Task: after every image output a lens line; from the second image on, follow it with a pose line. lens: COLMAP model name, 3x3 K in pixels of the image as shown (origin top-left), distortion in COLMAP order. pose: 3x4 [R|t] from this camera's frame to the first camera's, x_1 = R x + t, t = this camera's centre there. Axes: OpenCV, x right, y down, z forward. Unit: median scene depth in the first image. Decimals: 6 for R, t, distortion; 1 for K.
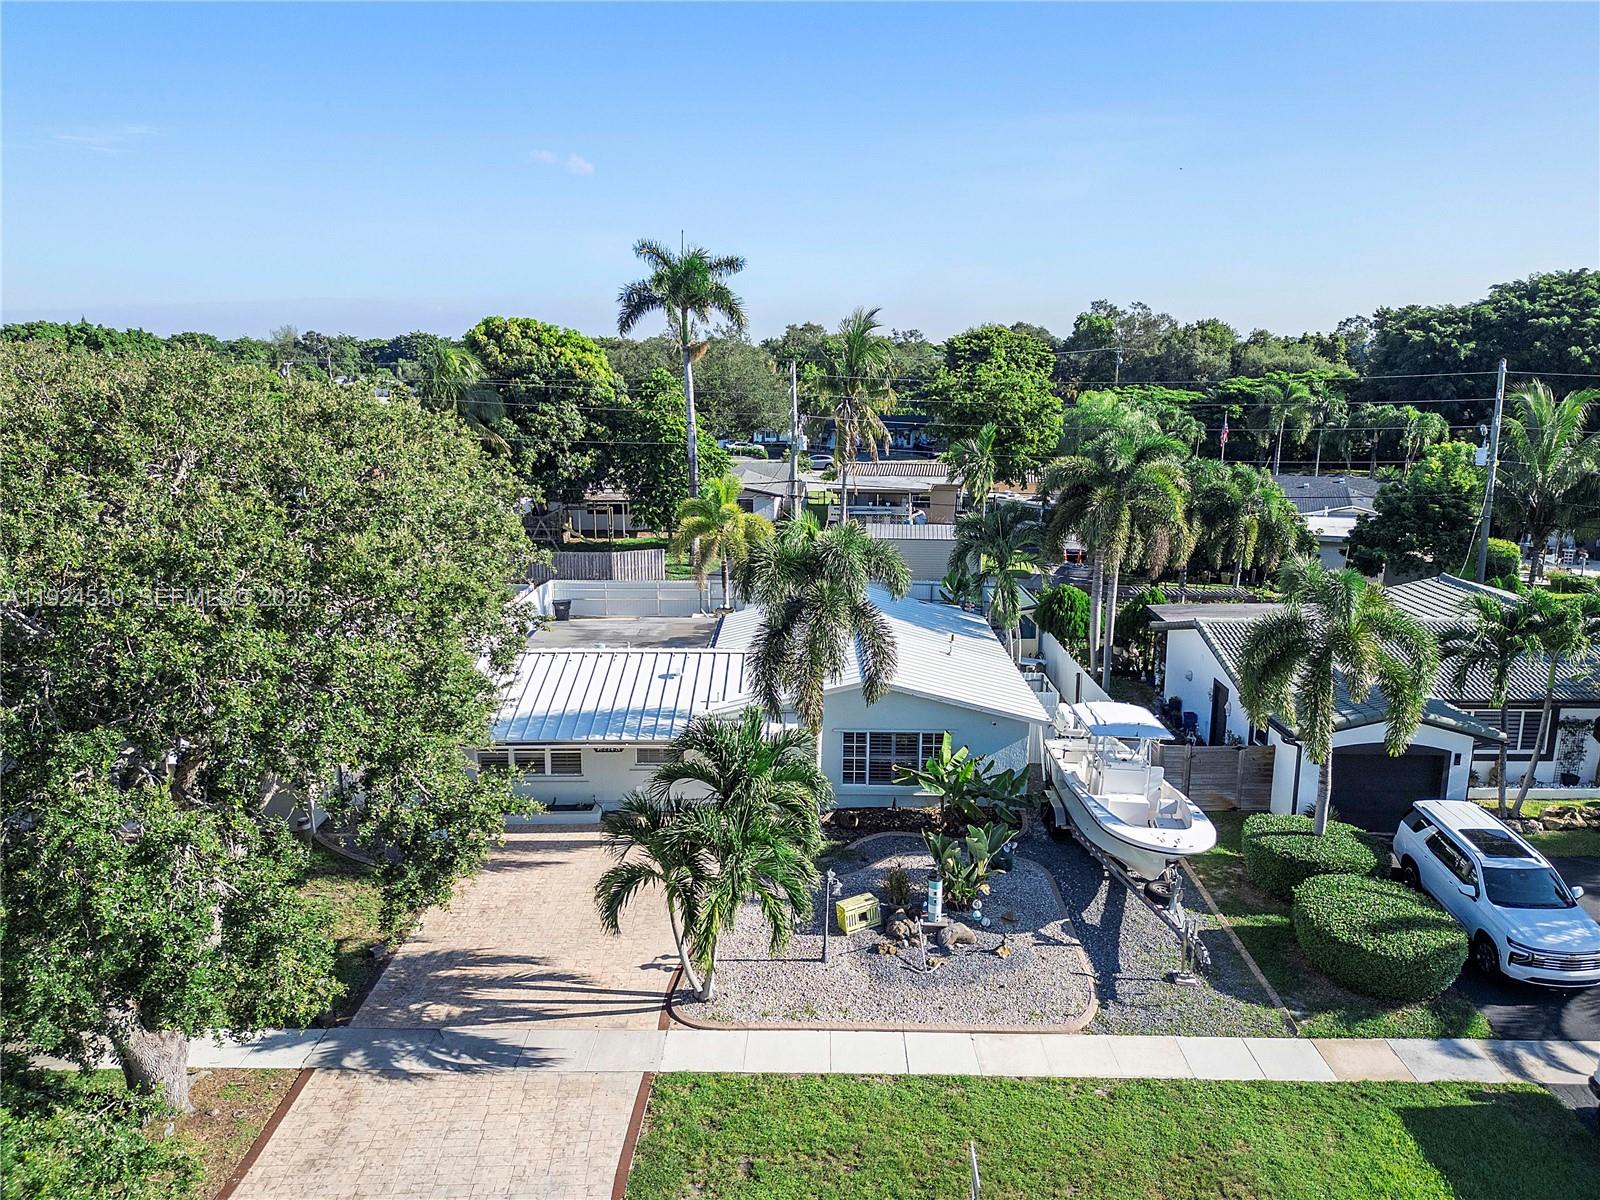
lens RADIAL K [[1208.5, 0, 800.0], [0, 1208.5, 600.0], [0, 0, 1]] dist [0.076585, -0.077239]
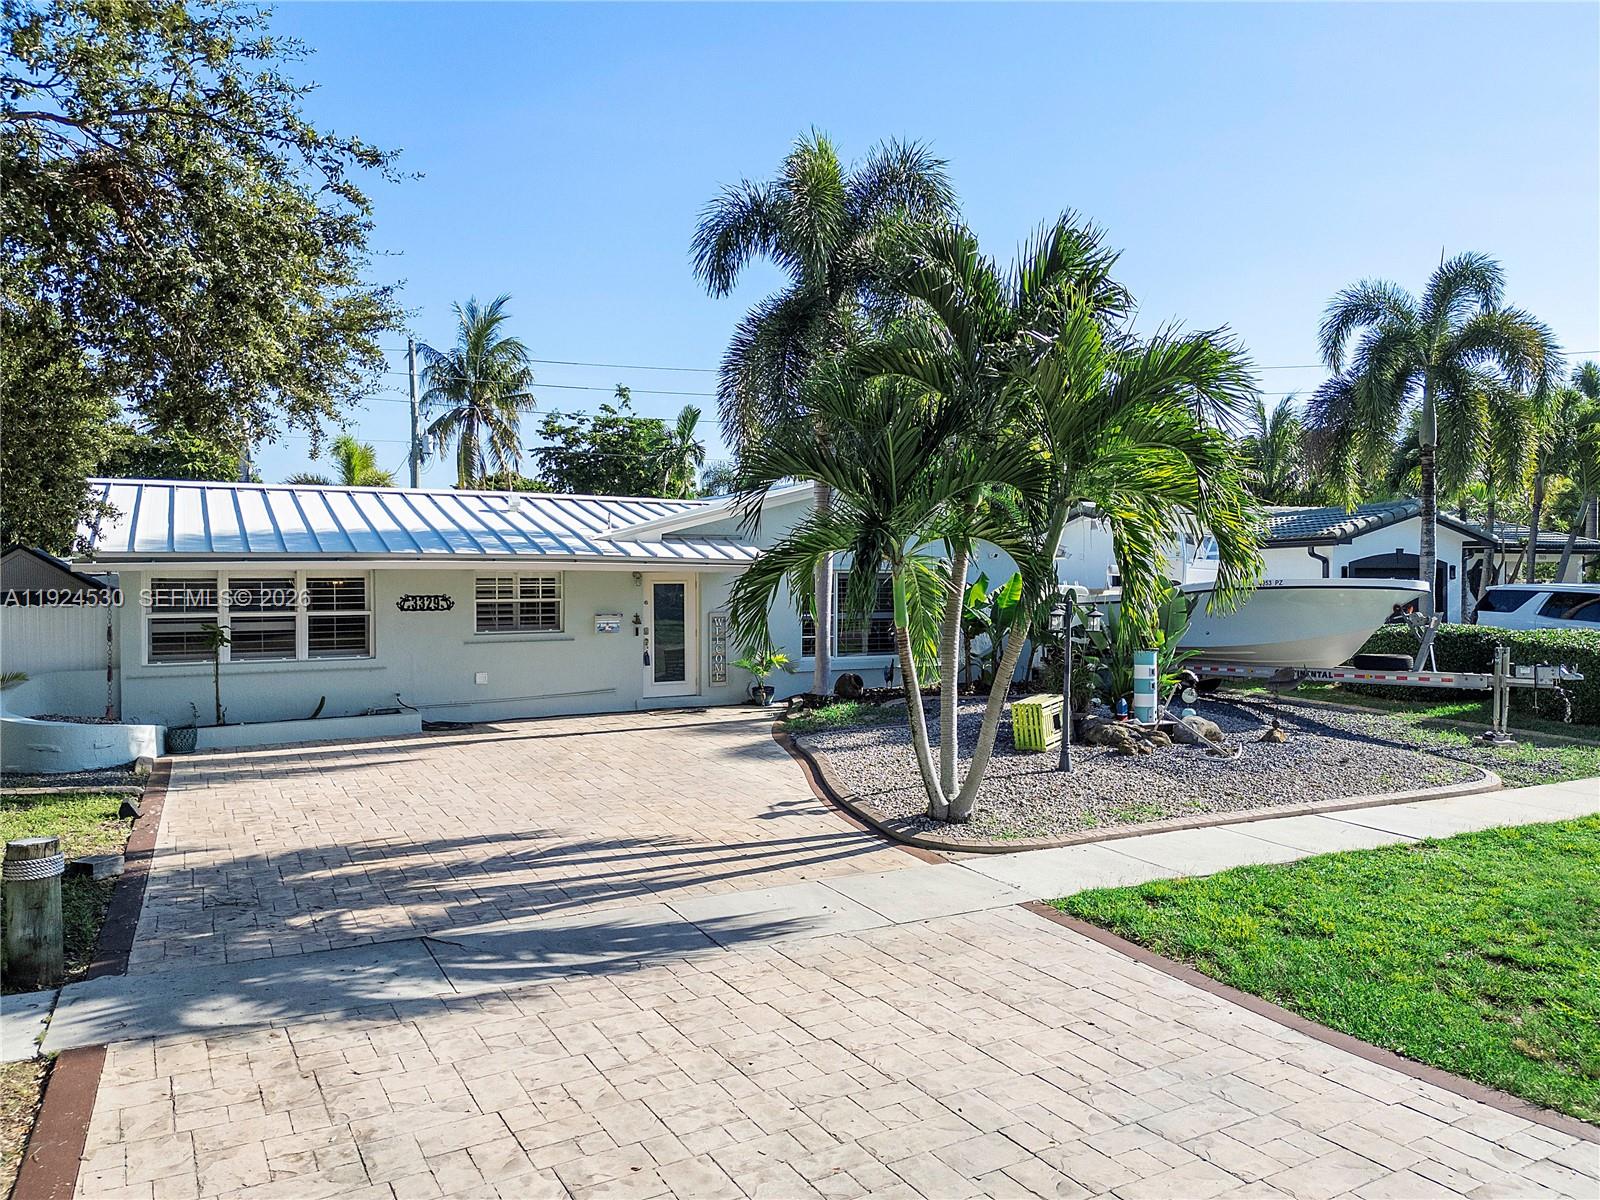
lens RADIAL K [[1208.5, 0, 800.0], [0, 1208.5, 600.0], [0, 0, 1]] dist [0.076585, -0.077239]
pose [[0.877649, -0.016002, 0.479037, -0.333886], [0.122722, 0.973629, -0.192315, 0.306823], [-0.463327, 0.227574, 0.856468, 0.567483]]
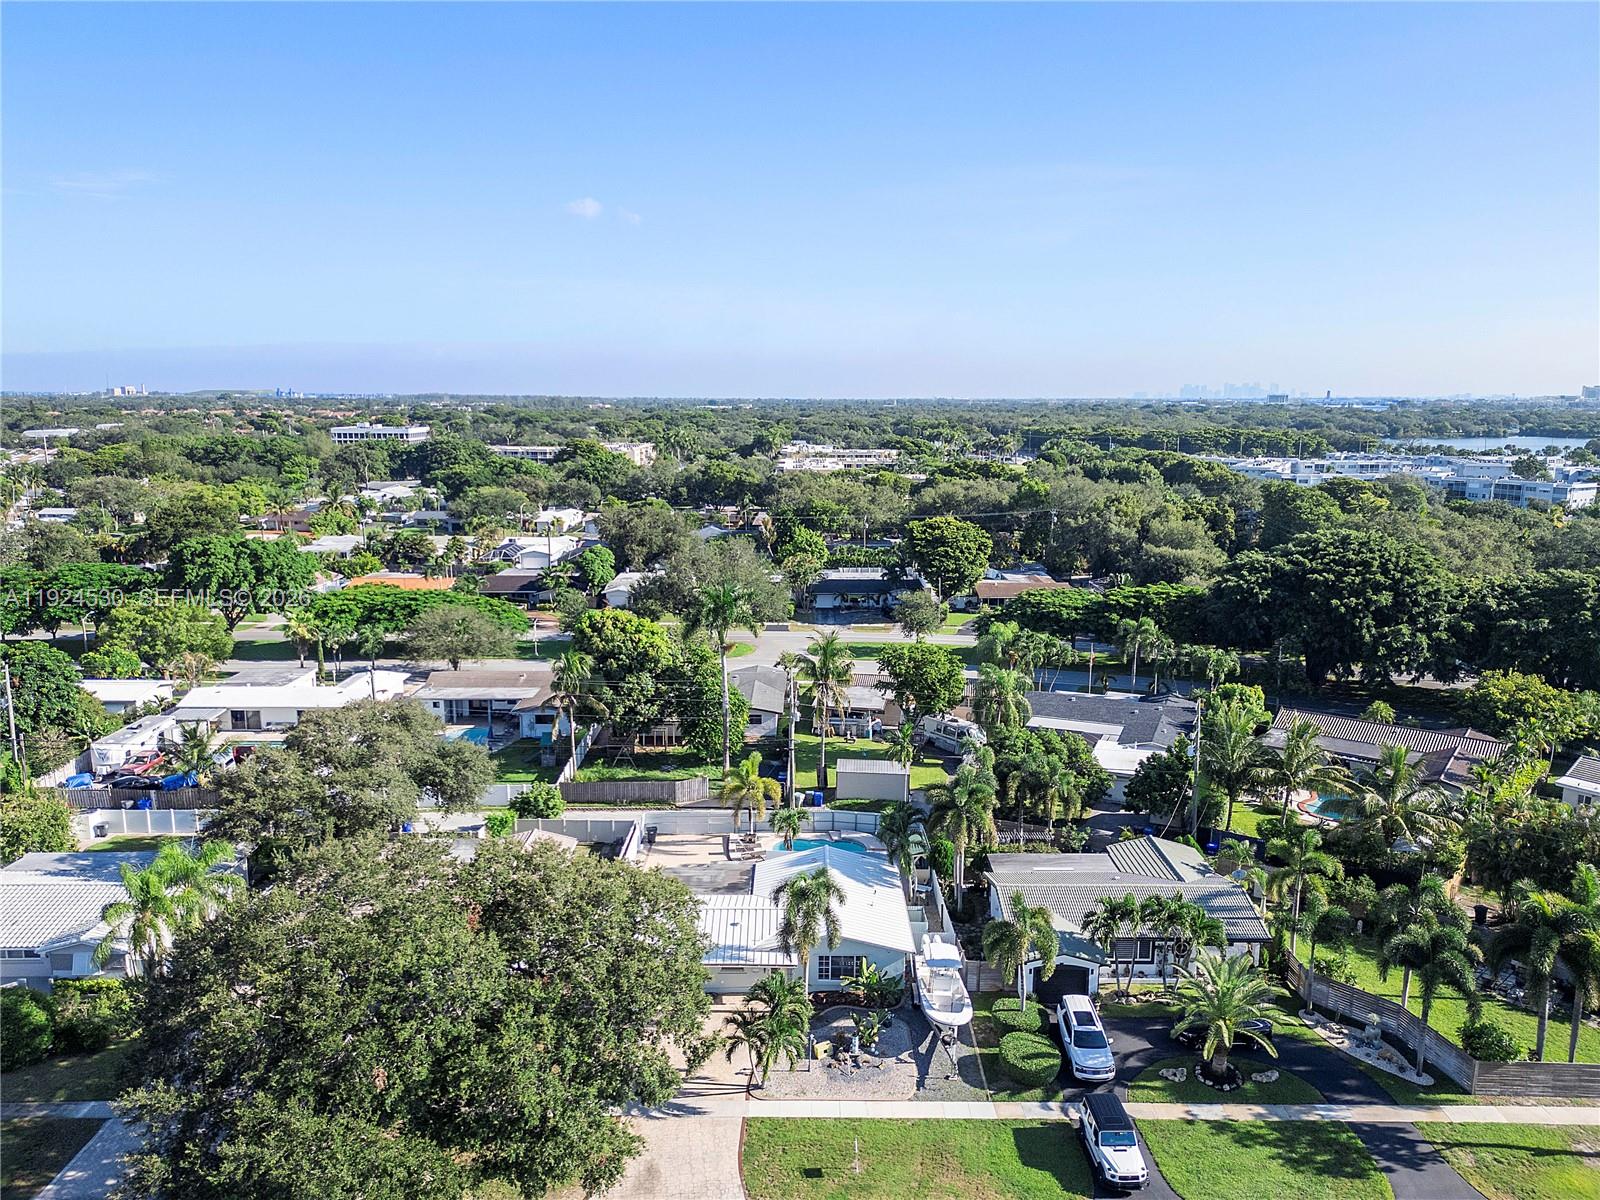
lens RADIAL K [[1208.5, 0, 800.0], [0, 1208.5, 600.0], [0, 0, 1]] dist [0.076585, -0.077239]
pose [[0.999952, 0.000331, 0.009757, -0.023433], [-0.000032, 0.999531, -0.030623, -0.583746], [-0.009762, 0.030621, 0.999483, -1.507085]]
